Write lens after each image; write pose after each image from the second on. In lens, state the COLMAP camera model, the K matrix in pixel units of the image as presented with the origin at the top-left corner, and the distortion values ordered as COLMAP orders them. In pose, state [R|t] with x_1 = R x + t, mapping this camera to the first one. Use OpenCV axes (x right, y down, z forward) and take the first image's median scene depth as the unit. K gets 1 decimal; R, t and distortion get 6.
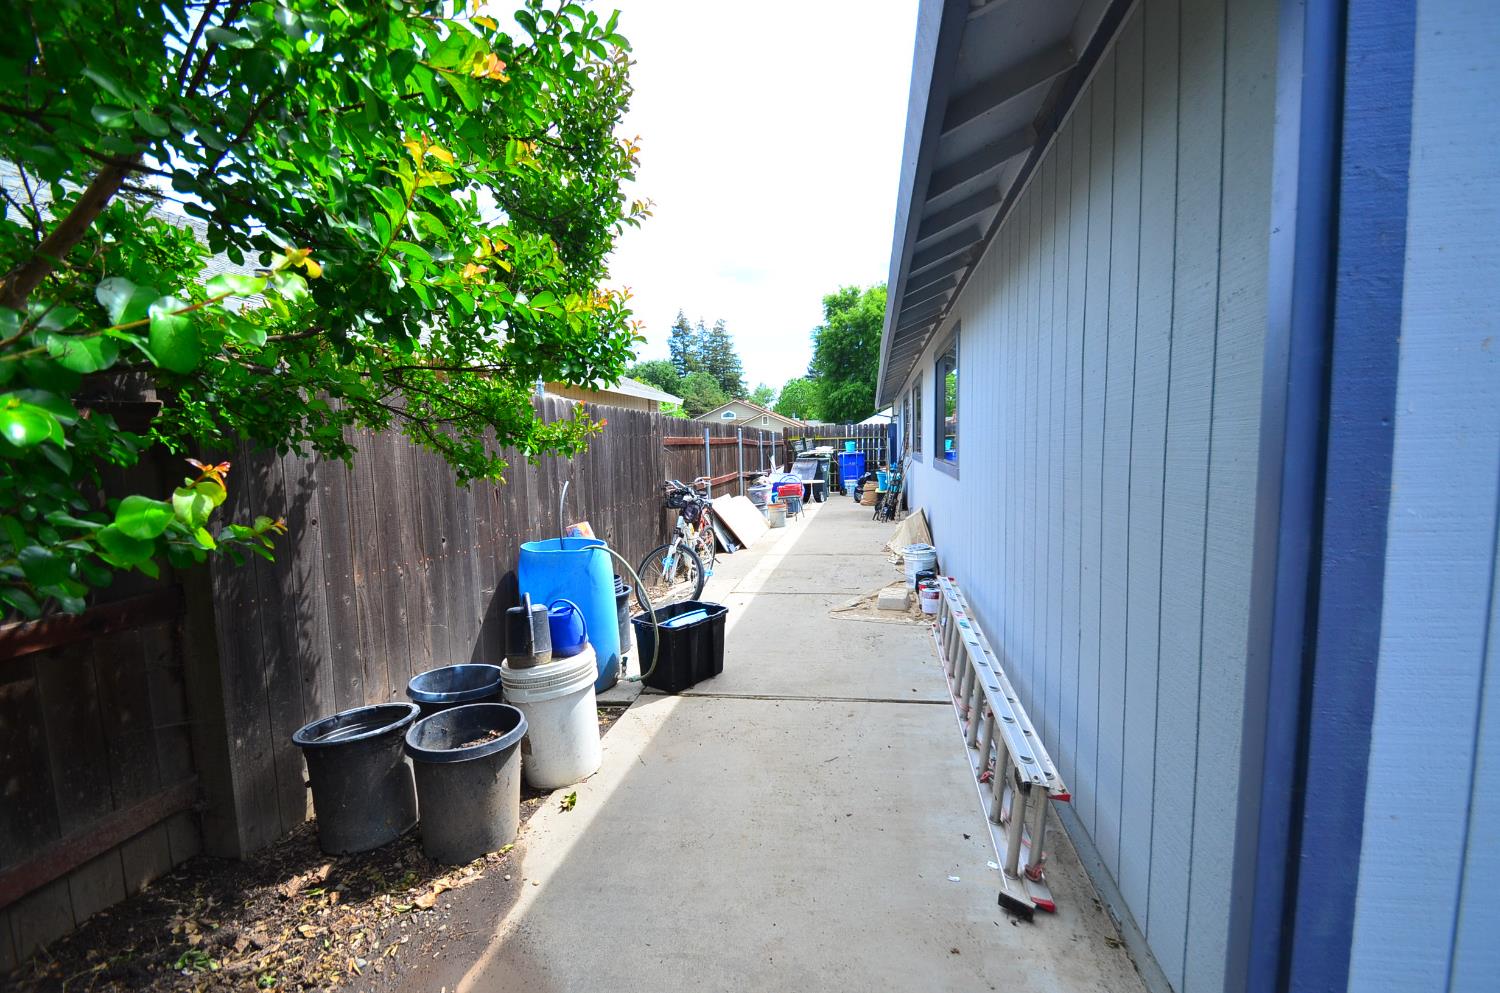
lens RADIAL K [[658.6, 0, 768.4], [0, 658.6, 506.1], [0, 0, 1]] dist [0.010183, -0.013930]
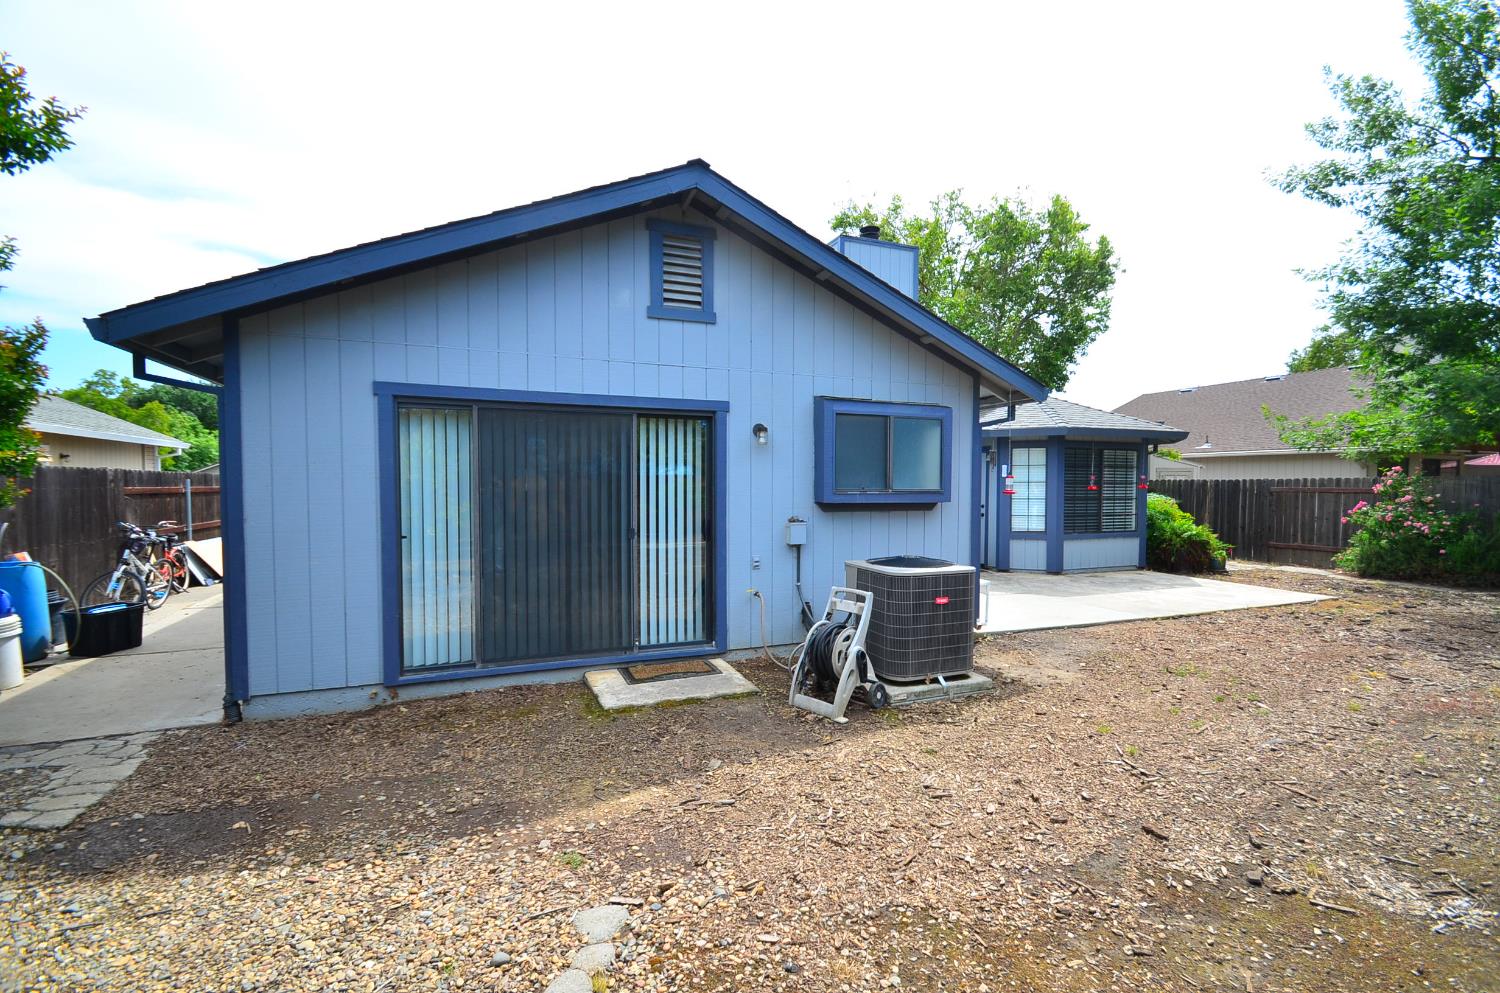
lens RADIAL K [[658.6, 0, 768.4], [0, 658.6, 506.1], [0, 0, 1]] dist [0.010183, -0.013930]
pose [[0.854275, 0.007554, 0.519766, 0.346626], [0.028825, 0.997668, -0.061876, 0.057155], [-0.519021, 0.067842, 0.852065, -0.990914]]
